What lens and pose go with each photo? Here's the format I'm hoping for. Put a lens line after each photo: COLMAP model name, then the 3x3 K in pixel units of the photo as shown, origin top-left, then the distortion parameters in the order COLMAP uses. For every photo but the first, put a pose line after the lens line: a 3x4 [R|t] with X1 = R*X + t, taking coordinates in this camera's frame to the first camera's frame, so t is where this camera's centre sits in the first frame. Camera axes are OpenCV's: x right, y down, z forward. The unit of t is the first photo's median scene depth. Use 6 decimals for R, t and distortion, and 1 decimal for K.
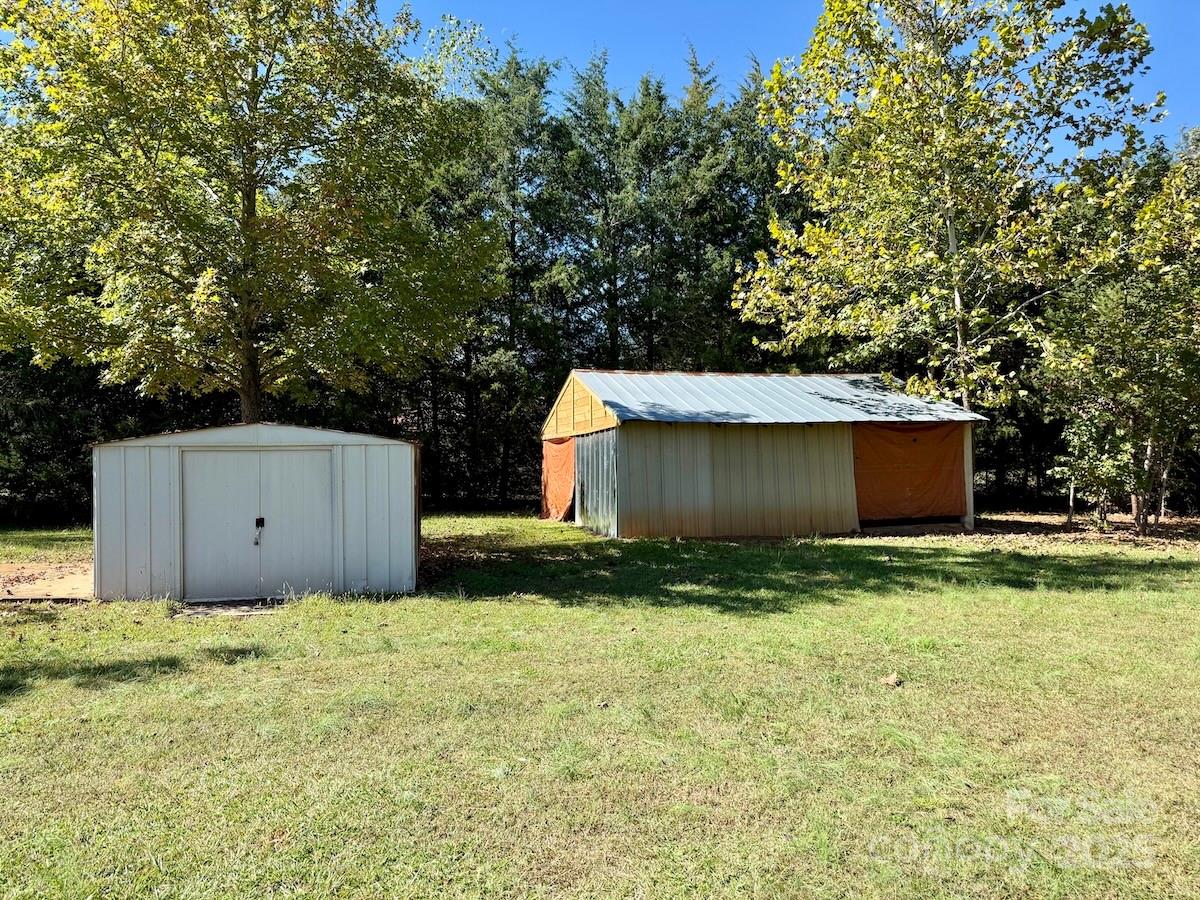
lens RADIAL K [[848.1, 0, 596.3], [0, 848.1, 452.5], [0, 0, 1]] dist [0.039934, -0.011127]
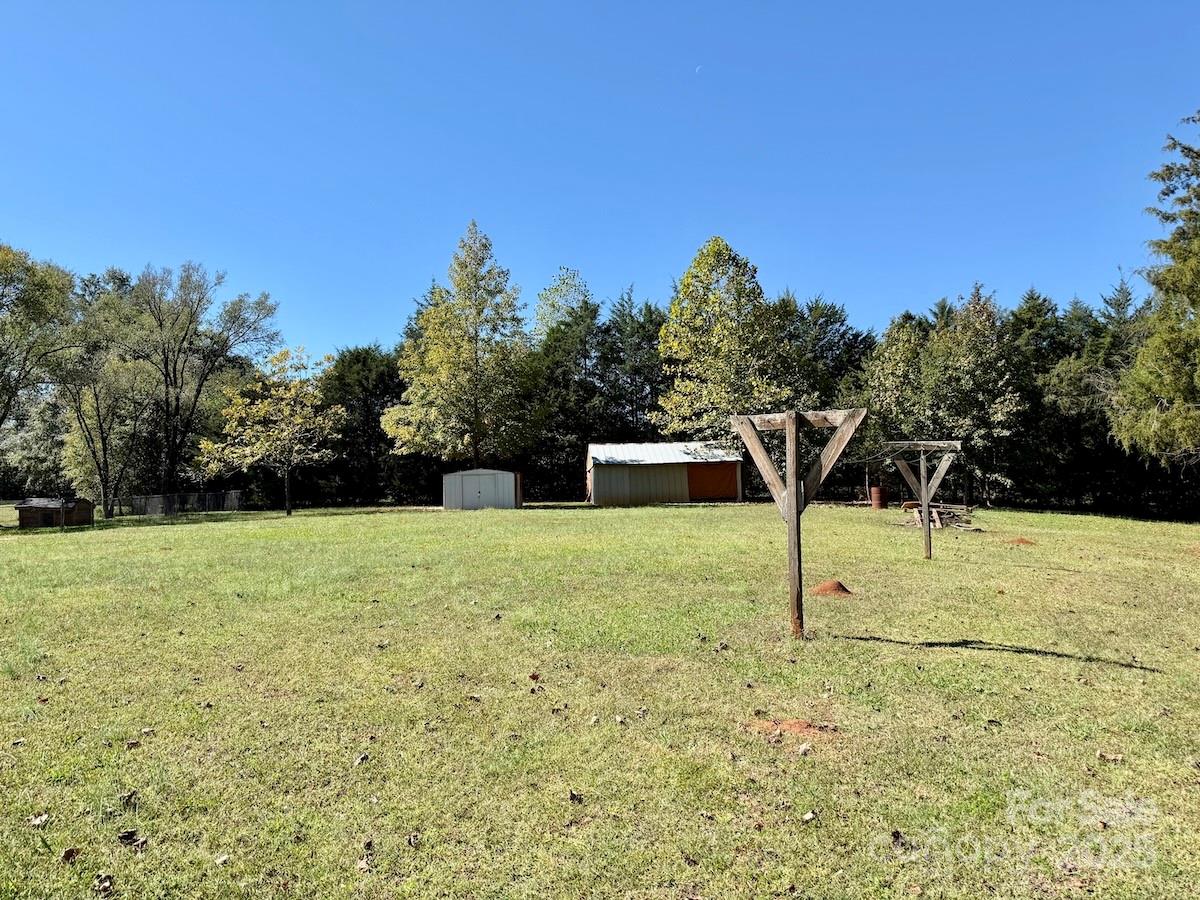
lens RADIAL K [[848.1, 0, 600.3], [0, 848.1, 445.7], [0, 0, 1]] dist [0.039934, -0.011127]
pose [[0.971007, -0.028511, -0.237343, 0.668834], [0.018691, 0.998878, -0.043523, 0.025771], [0.238318, 0.037825, 0.970450, -1.651134]]
